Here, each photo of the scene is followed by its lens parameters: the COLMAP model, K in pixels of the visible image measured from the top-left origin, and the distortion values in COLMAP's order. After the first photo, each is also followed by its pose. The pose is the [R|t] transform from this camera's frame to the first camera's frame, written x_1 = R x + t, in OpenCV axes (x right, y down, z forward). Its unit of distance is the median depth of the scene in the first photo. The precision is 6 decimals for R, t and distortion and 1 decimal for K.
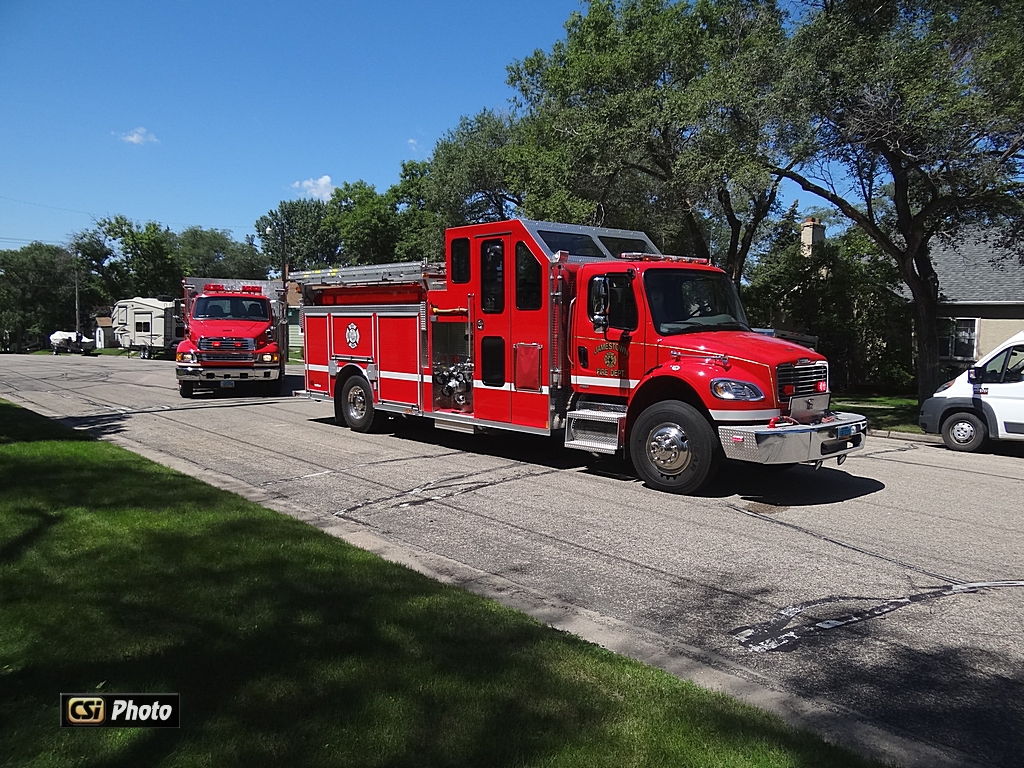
lens RADIAL K [[940.6, 0, 504.4], [0, 940.6, 389.6], [0, 0, 1]] dist [-0.003982, -0.024144]
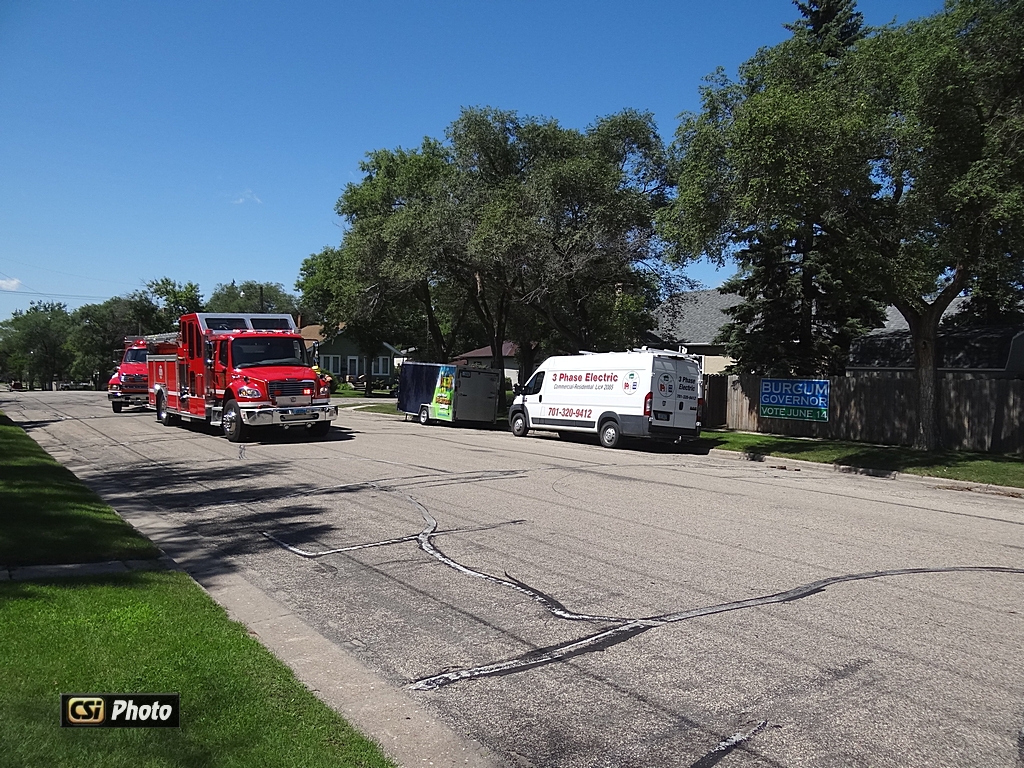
lens RADIAL K [[940.6, 0, 520.3], [0, 940.6, 379.5], [0, 0, 1]] dist [-0.003982, -0.024144]
pose [[0.996037, -0.010894, -0.088270, 0.359584], [0.006348, 0.998647, -0.051614, 0.029090], [0.088713, 0.050849, 0.994758, -0.384858]]
